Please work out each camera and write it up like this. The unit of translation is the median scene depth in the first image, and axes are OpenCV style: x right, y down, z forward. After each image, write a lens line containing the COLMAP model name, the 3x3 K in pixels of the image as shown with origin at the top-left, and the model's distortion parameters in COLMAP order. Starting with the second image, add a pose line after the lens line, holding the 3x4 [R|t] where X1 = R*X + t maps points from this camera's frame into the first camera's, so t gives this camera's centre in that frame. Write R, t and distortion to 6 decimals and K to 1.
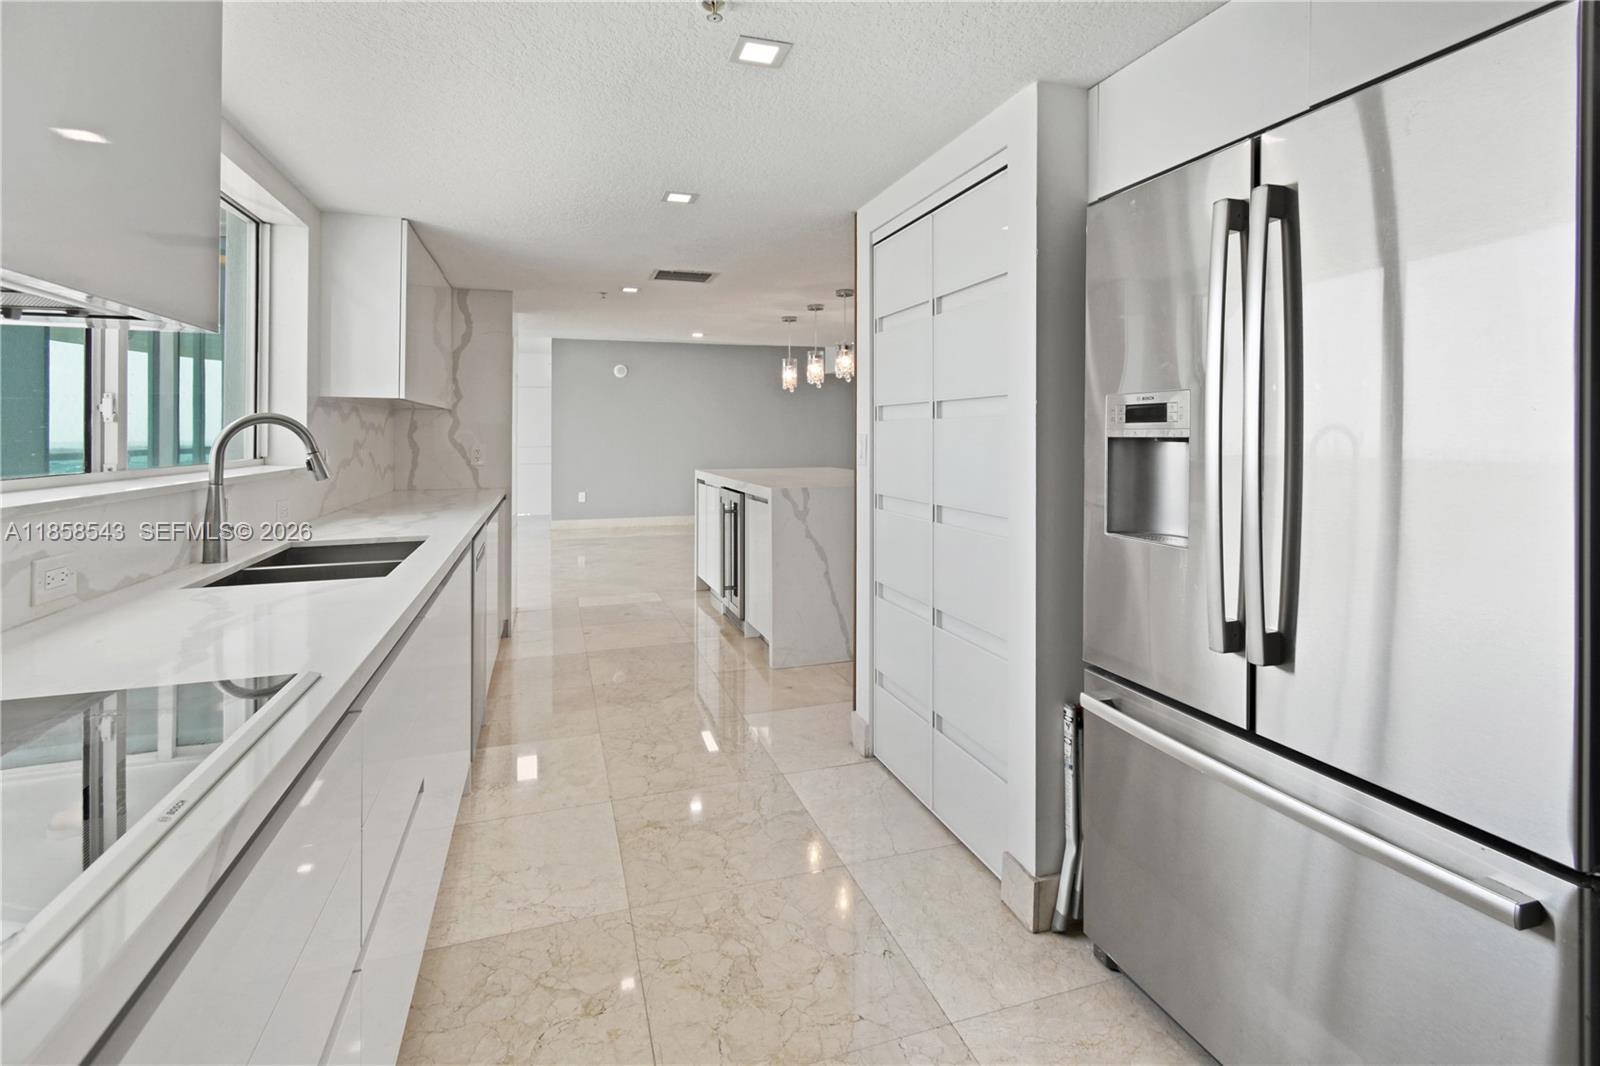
lens RADIAL K [[730.9, 0, 817.3], [0, 730.9, 449.2], [0, 0, 1]] dist [-0.000740, -0.000409]
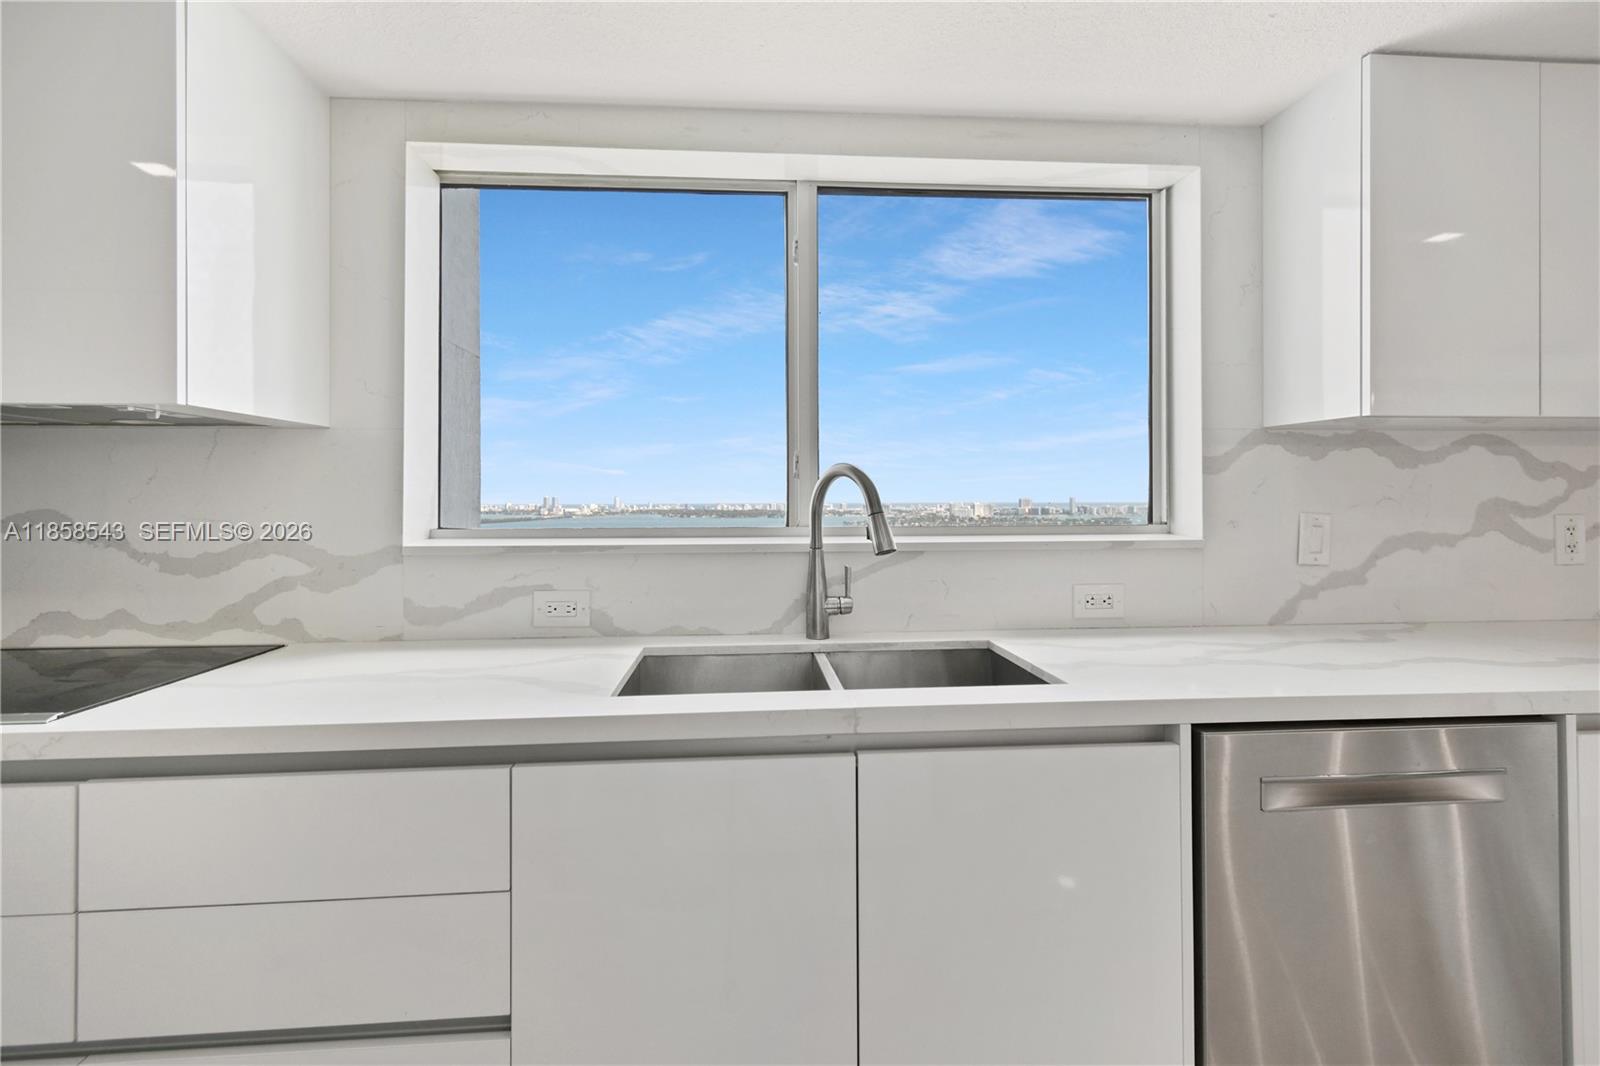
lens RADIAL K [[726.5, 0, 805.1], [0, 726.5, 496.3], [0, 0, 1]] dist [-0.004199, -0.000501]
pose [[-0.271340, -0.002569, -0.962480, 0.012385], [-0.015373, 0.999880, 0.001665, -0.010105], [0.962361, 0.015248, -0.271347, 0.860684]]
